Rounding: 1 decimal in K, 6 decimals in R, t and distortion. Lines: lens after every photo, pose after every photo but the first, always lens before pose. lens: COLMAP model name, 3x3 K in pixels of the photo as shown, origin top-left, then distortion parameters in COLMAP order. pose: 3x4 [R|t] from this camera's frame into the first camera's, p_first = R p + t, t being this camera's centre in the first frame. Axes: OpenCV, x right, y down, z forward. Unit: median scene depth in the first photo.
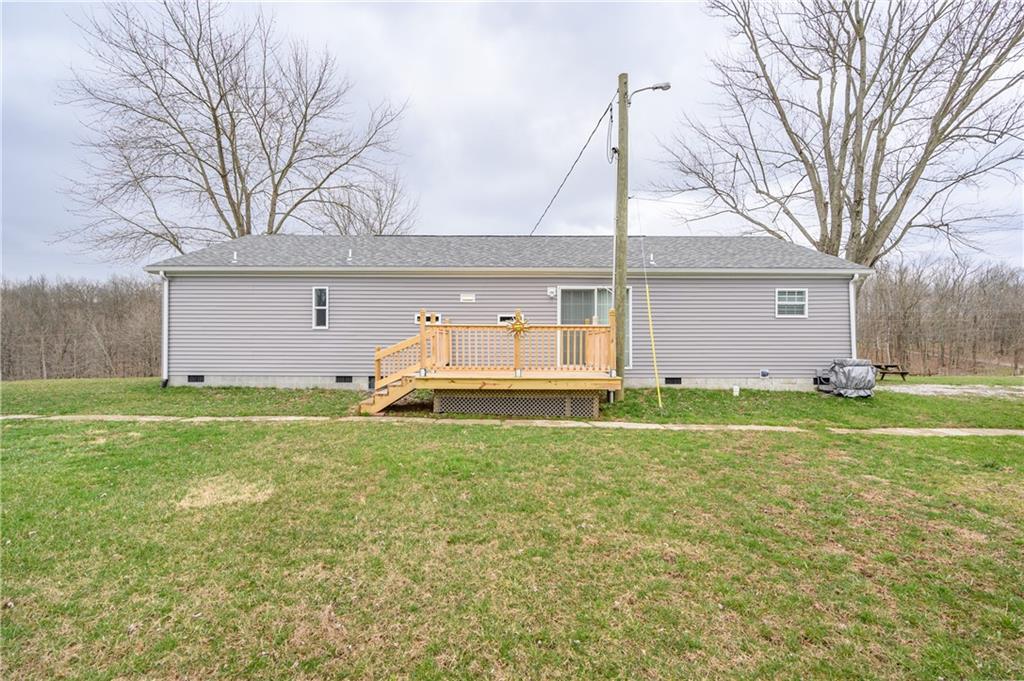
lens RADIAL K [[453.9, 0, 511.2], [0, 453.9, 338.0], [0, 0, 1]] dist [-0.001835, -0.000238]
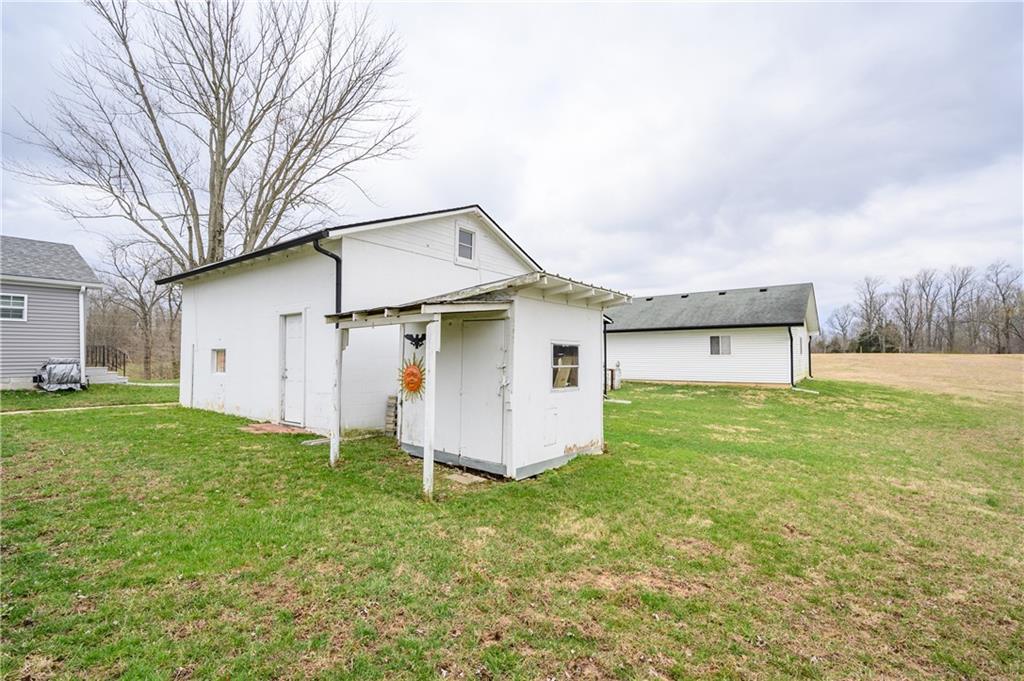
lens RADIAL K [[453.9, 0, 511.2], [0, 453.9, 338.0], [0, 0, 1]] dist [-0.001835, -0.000238]
pose [[0.604708, 0.024543, 0.796069, 0.489605], [-0.001527, 0.999559, -0.029657, 0.025487], [-0.796446, 0.016718, 0.604479, -0.583483]]
